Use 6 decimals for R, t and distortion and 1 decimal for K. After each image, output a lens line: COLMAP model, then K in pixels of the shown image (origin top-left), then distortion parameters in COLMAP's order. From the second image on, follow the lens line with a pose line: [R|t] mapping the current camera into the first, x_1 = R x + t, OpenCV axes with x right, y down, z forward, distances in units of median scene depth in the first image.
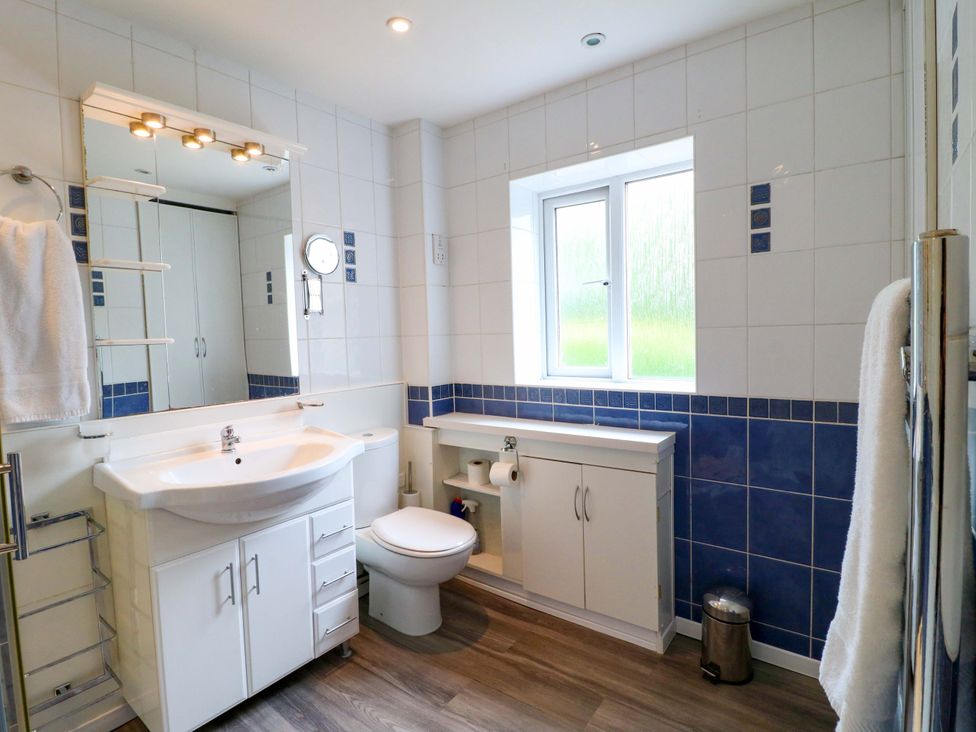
lens RADIAL K [[508.2, 0, 488.3], [0, 508.2, 361.3], [0, 0, 1]] dist [-0.001679, -0.012310]
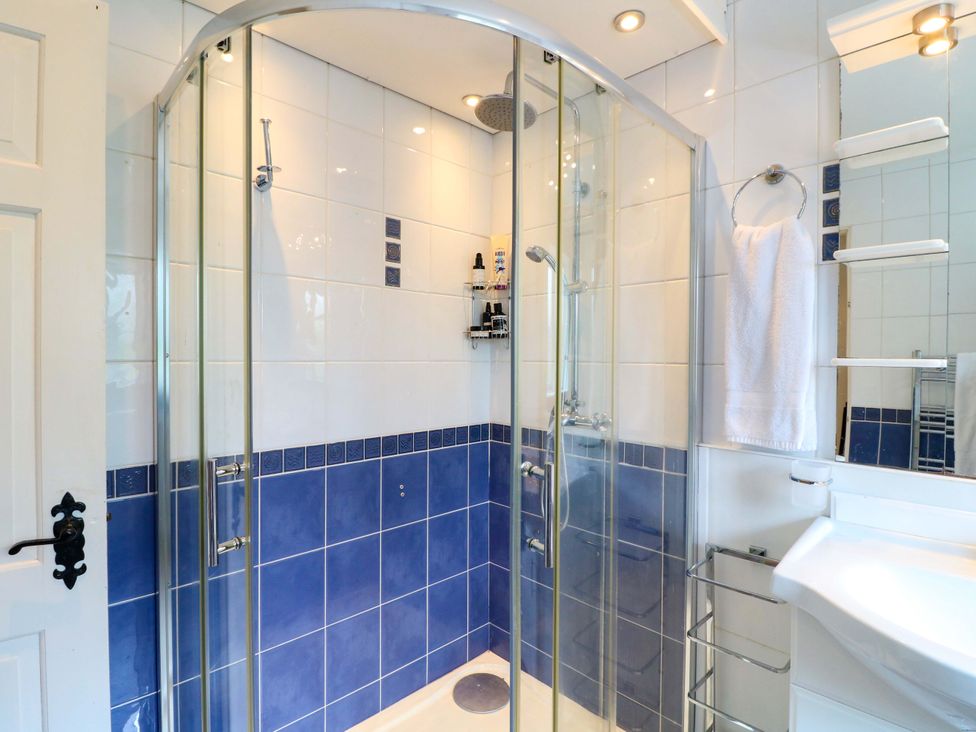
lens RADIAL K [[508.2, 0, 487.5], [0, 508.2, 363.6], [0, 0, 1]] dist [-0.001679, -0.012310]
pose [[-0.135673, 0.040322, -0.989933, 0.065635], [-0.061541, 0.996899, 0.049040, -0.042241], [0.988841, 0.067575, -0.132771, 0.628887]]
